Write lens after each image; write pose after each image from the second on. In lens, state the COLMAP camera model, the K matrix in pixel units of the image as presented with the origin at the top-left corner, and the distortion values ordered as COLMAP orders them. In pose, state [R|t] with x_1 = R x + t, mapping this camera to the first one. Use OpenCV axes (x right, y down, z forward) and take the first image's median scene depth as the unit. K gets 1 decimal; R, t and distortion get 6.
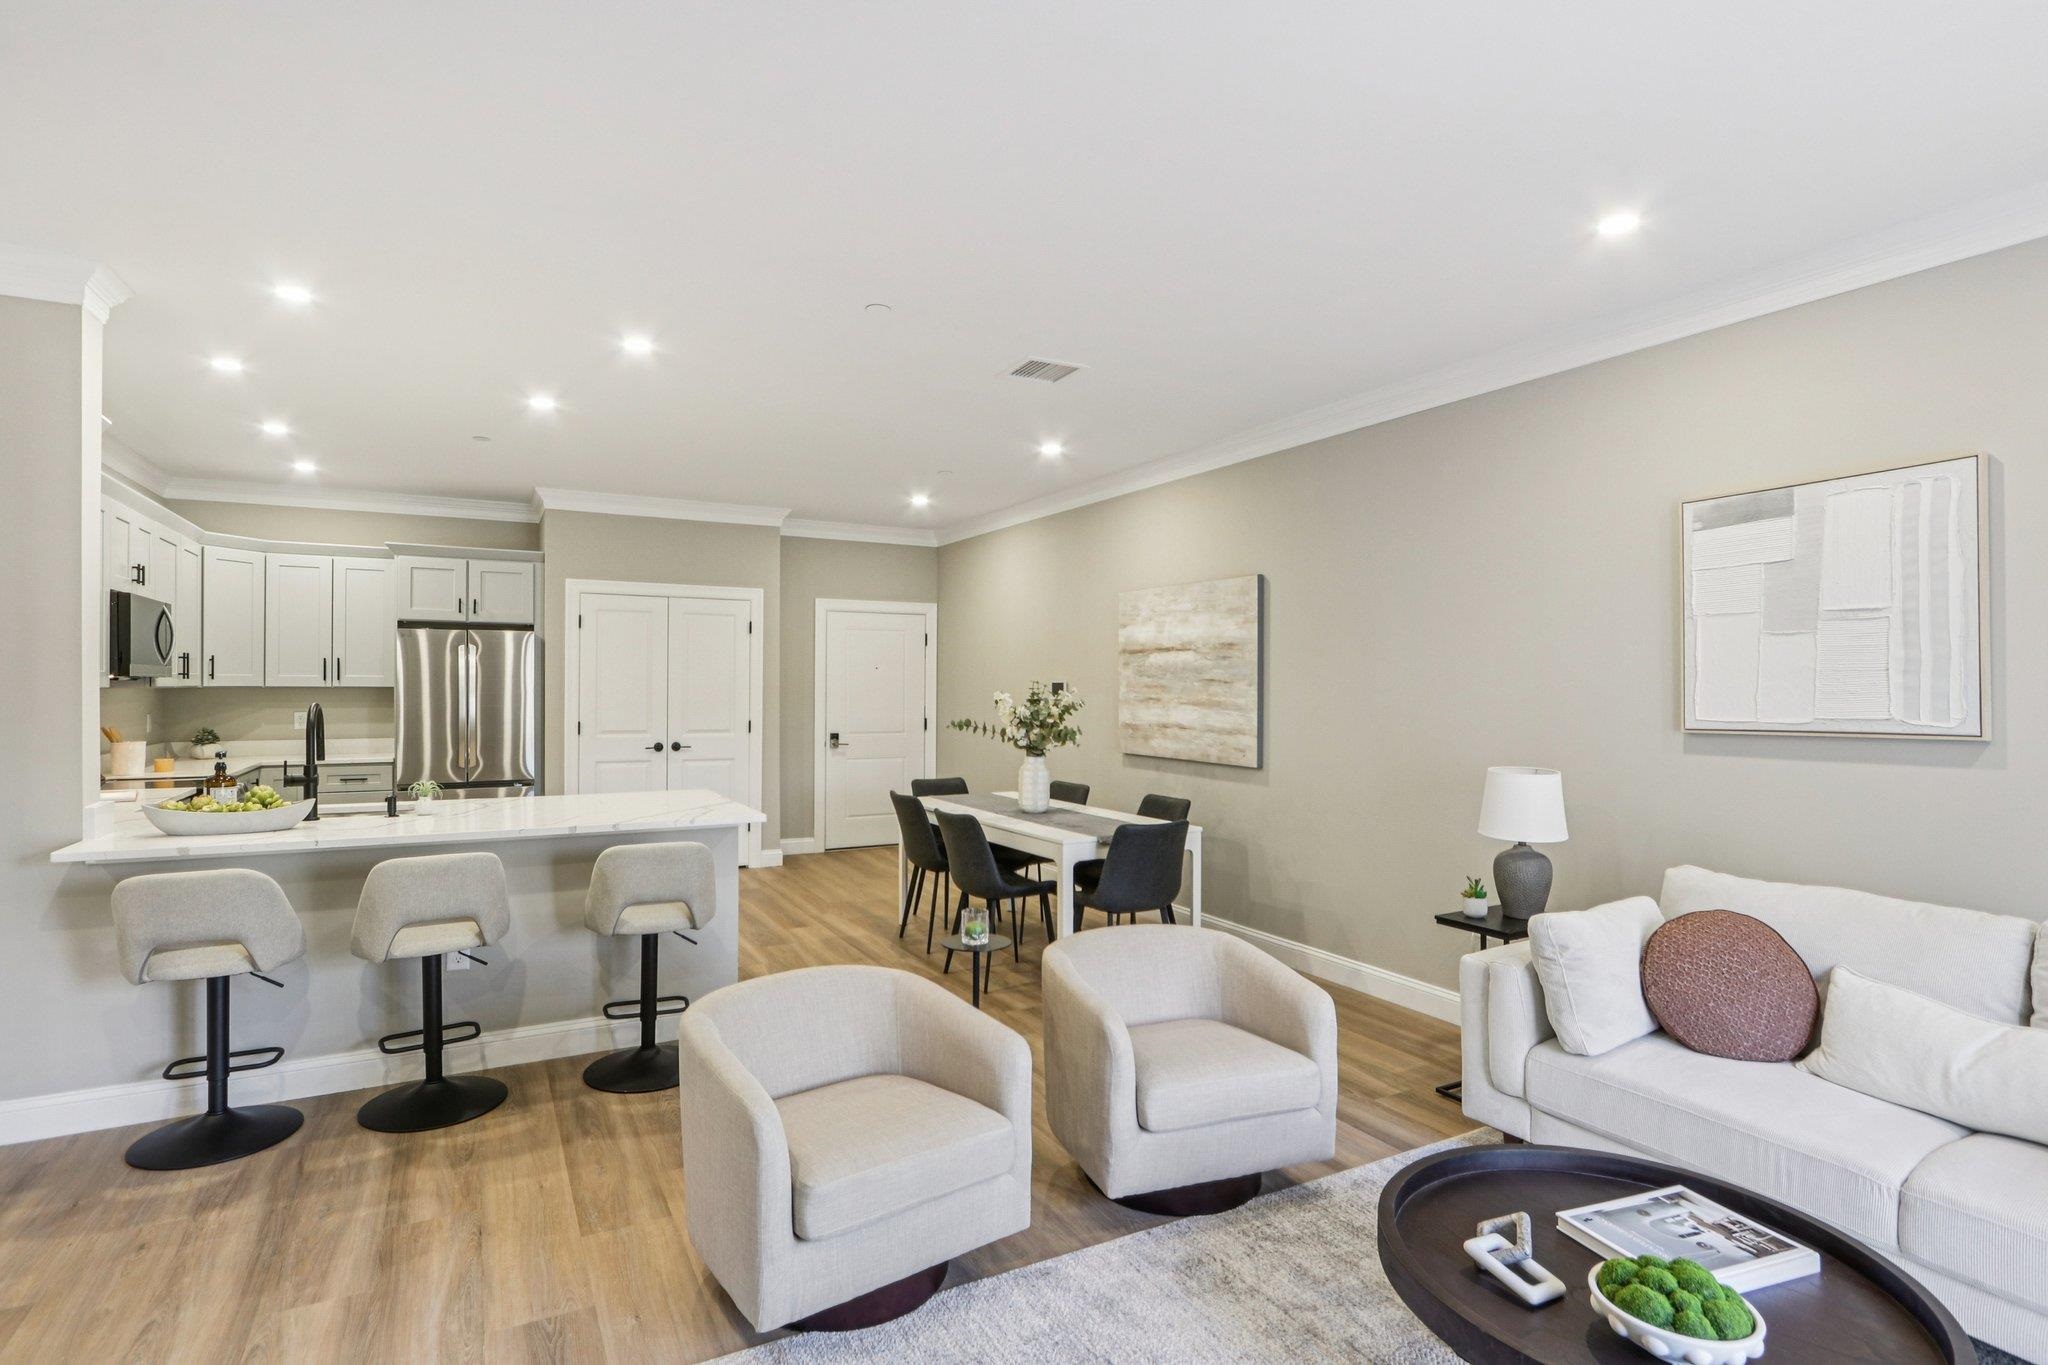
lens RADIAL K [[1018.2, 0, 977.7], [0, 1018.2, 680.5], [0, 0, 1]] dist [-0.006755, 0.002017]
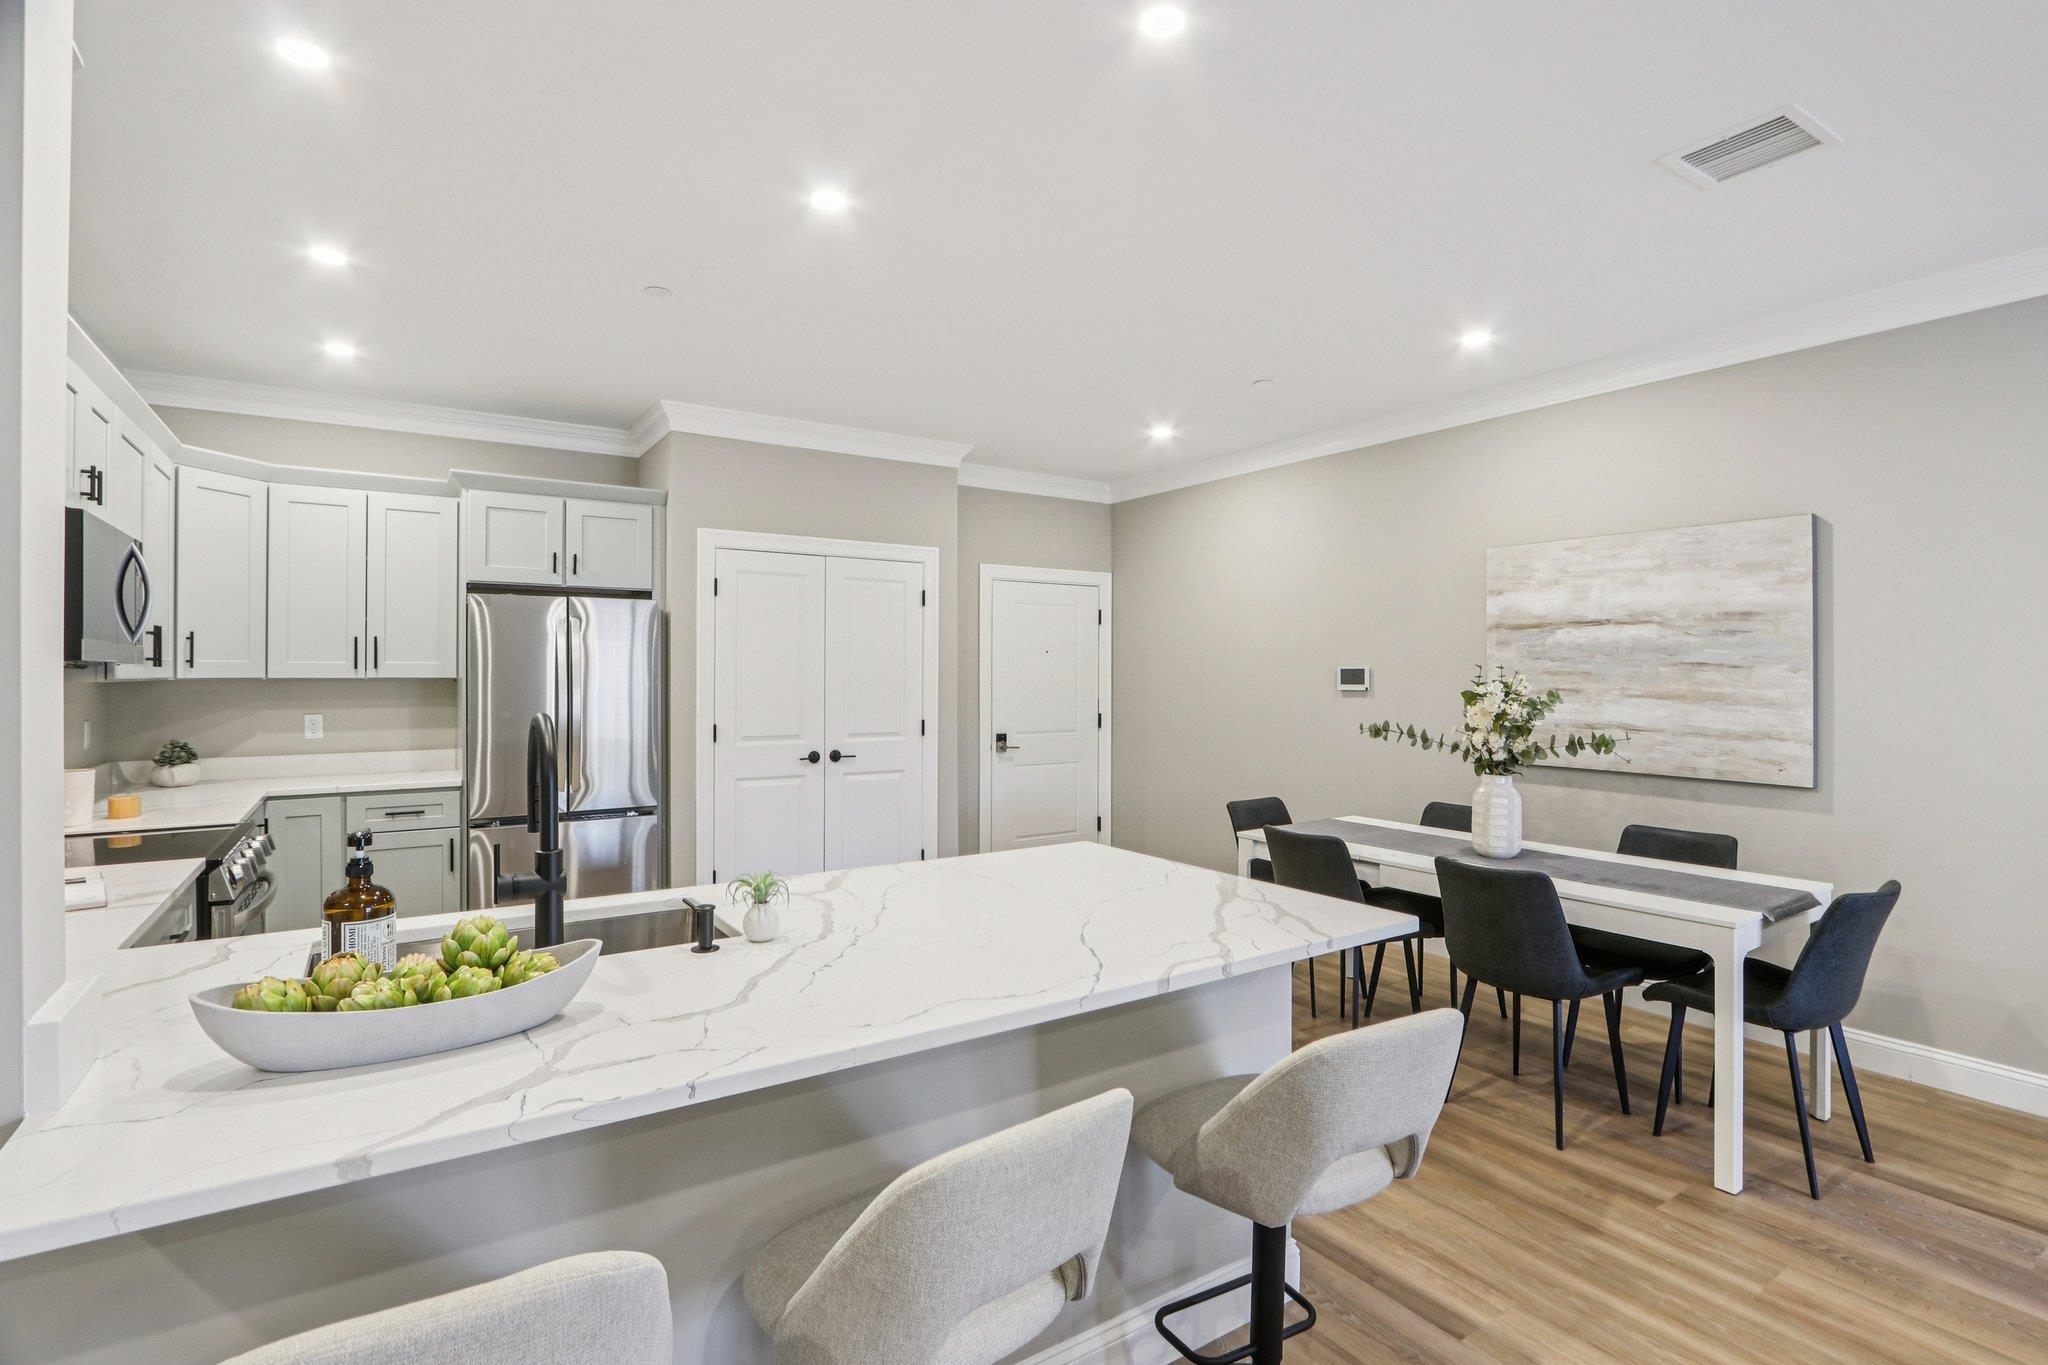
lens RADIAL K [[969.4, 0, 1002.5], [0, 969.4, 663.9], [0, 0, 1]] dist [-0.015120, 0.003204]
pose [[0.995144, -0.003123, 0.098380, -0.308952], [0.003533, 0.999986, -0.003993, 0.000687], [-0.098367, 0.004321, 0.995141, 0.346829]]
